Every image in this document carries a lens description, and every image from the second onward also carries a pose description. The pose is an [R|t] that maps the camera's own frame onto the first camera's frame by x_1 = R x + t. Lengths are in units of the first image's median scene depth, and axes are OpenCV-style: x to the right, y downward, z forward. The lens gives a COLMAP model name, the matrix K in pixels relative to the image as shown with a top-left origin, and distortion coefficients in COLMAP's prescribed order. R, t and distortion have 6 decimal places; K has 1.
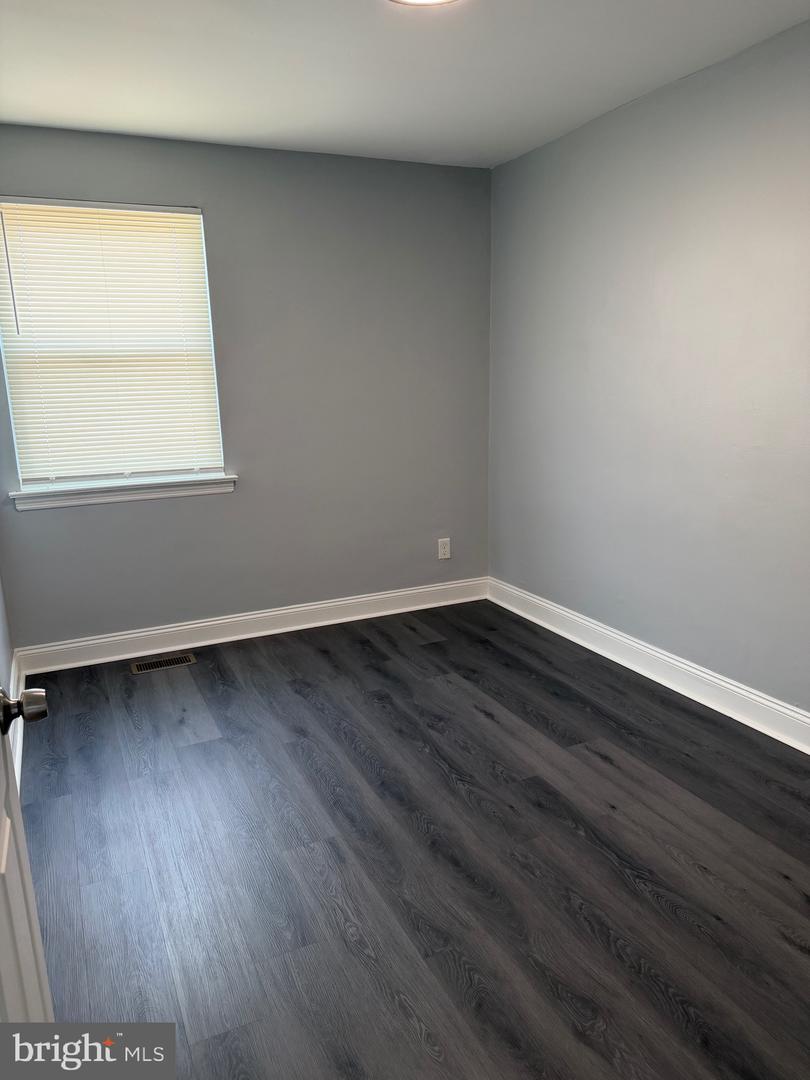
lens RADIAL K [[766.8, 0, 398.7], [0, 766.8, 544.1], [0, 0, 1]] dist [0.084524, -0.160719]
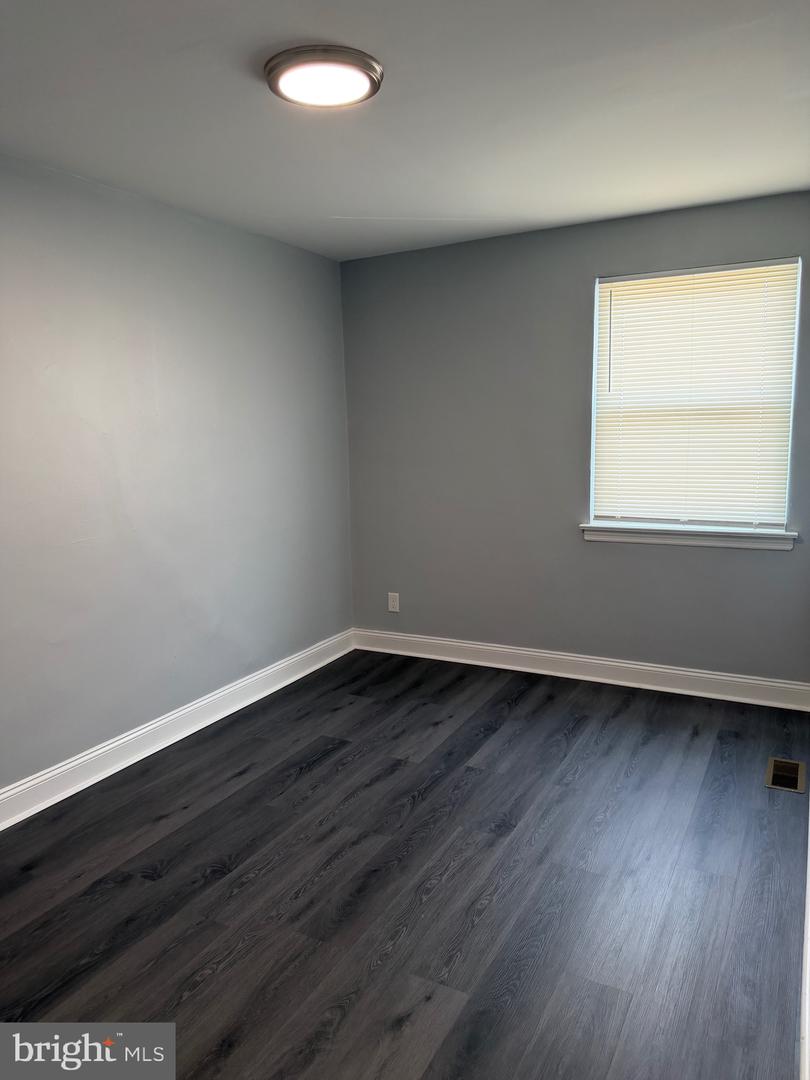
lens RADIAL K [[749.5, 0, 405.0], [0, 749.5, 540.0], [0, 0, 1]] dist [-0.003576, -0.001536]
pose [[0.601795, 0.131303, -0.787783, 0.243905], [-0.171921, 0.984566, 0.032769, -0.032751], [0.779927, 0.115716, 0.615081, 0.075156]]
